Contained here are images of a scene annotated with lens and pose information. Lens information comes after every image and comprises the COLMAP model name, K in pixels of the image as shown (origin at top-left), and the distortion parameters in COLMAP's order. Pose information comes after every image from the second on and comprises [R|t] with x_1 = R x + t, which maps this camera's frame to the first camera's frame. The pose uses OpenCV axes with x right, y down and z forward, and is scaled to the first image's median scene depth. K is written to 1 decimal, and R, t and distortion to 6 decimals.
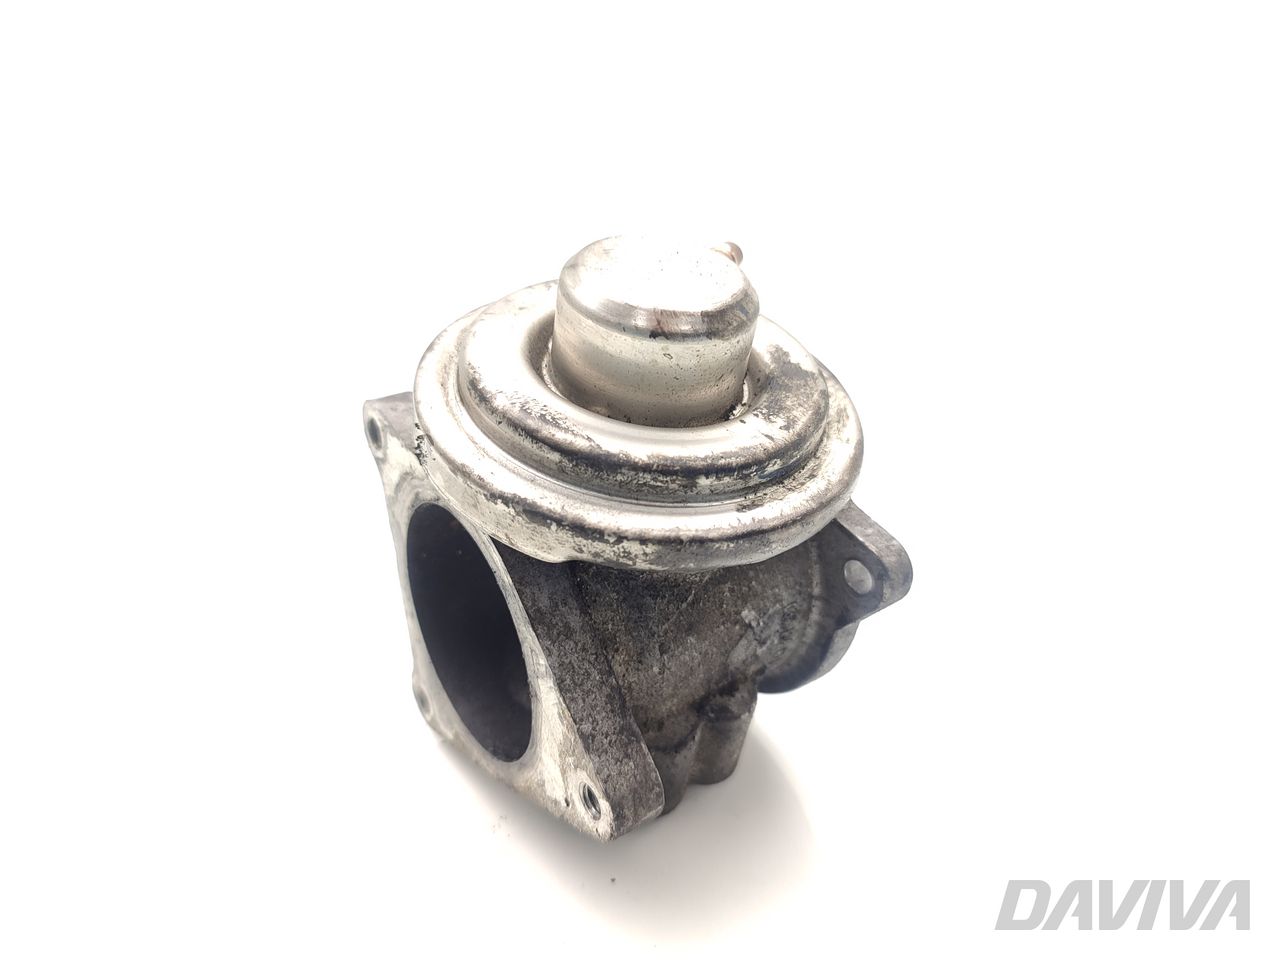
lens RADIAL K [[890.5, 0, 643.0], [0, 890.5, 478.0], [0, 0, 1]] dist [-0.006752, -0.001334]
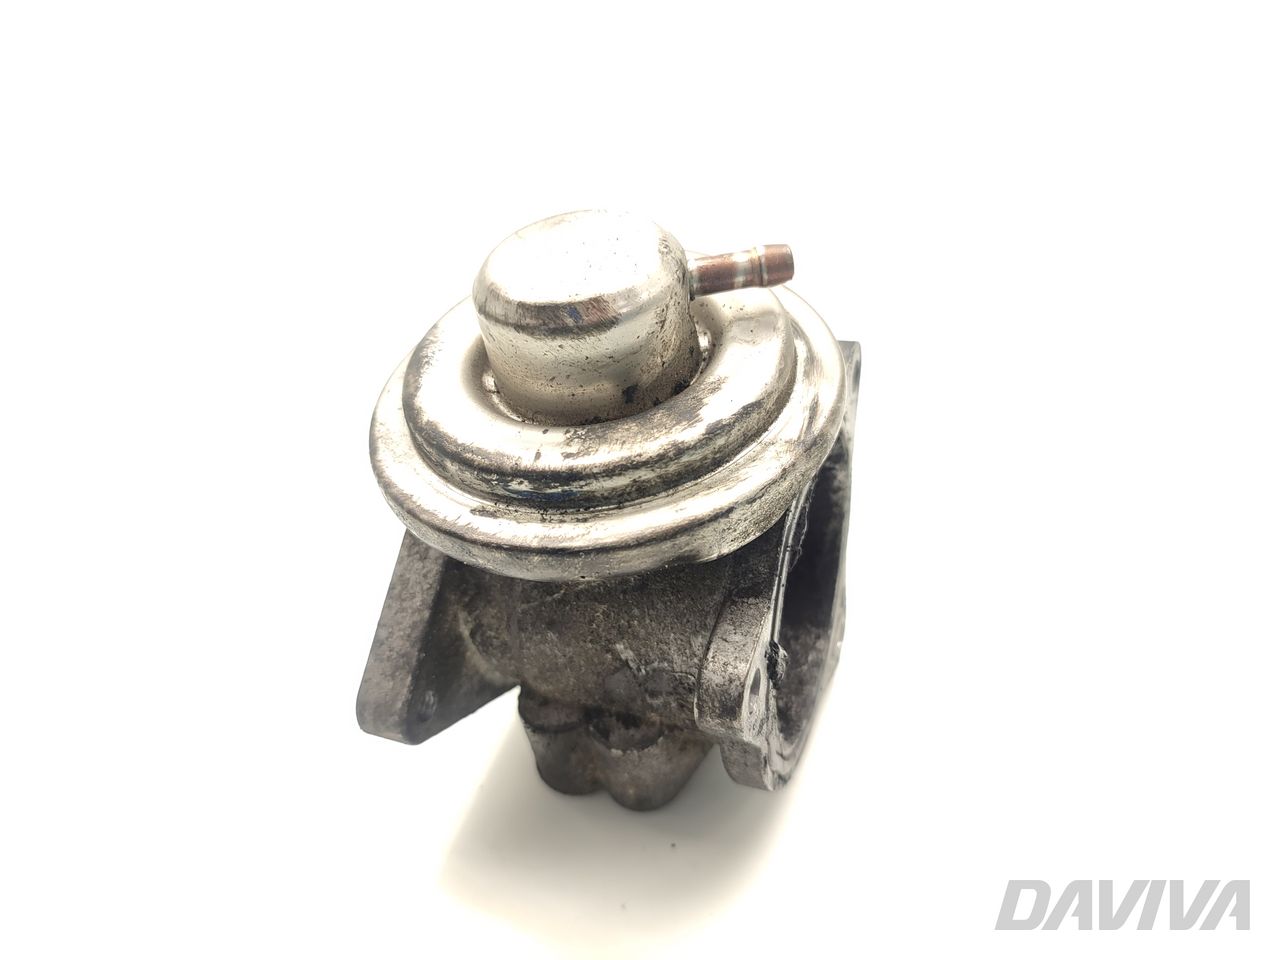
lens RADIAL K [[890.5, 0, 642.6], [0, 890.5, 481.3], [0, 0, 1]] dist [-0.006752, -0.001334]
pose [[0.581202, 0.394929, -0.711502, 0.746802], [-0.335825, 0.912818, 0.232348, -0.233385], [0.741233, 0.103899, 0.663159, 0.421337]]
